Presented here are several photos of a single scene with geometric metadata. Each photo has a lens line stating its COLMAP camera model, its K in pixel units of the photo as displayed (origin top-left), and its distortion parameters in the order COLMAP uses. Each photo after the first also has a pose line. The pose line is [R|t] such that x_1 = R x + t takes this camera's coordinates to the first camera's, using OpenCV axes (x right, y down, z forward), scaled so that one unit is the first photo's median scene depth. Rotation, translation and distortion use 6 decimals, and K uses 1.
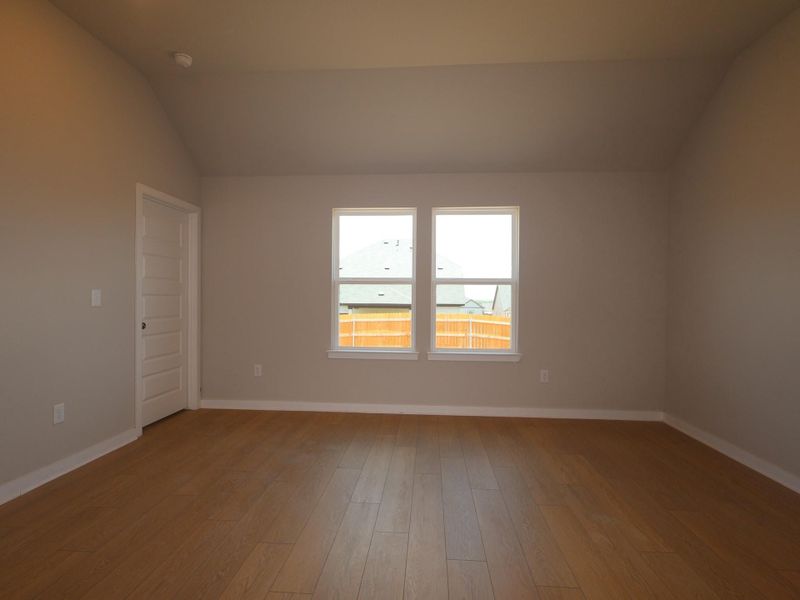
lens RADIAL K [[432.9, 0, 432.6], [0, 432.9, 308.9], [0, 0, 1]] dist [-0.000121, 0.000398]
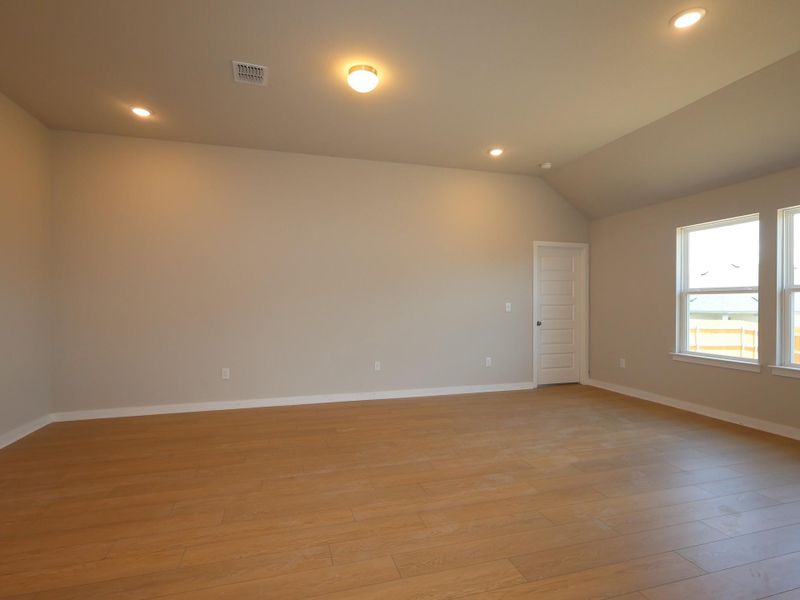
lens RADIAL K [[418.9, 0, 400.0], [0, 418.9, 300.0], [0, 0, 1]] dist [0.002782, 0.001498]
pose [[0.340237, -0.017438, -0.940178, 0.579306], [-0.024661, 0.999319, -0.027460, 0.004657], [0.940016, 0.032528, 0.339575, -0.055766]]
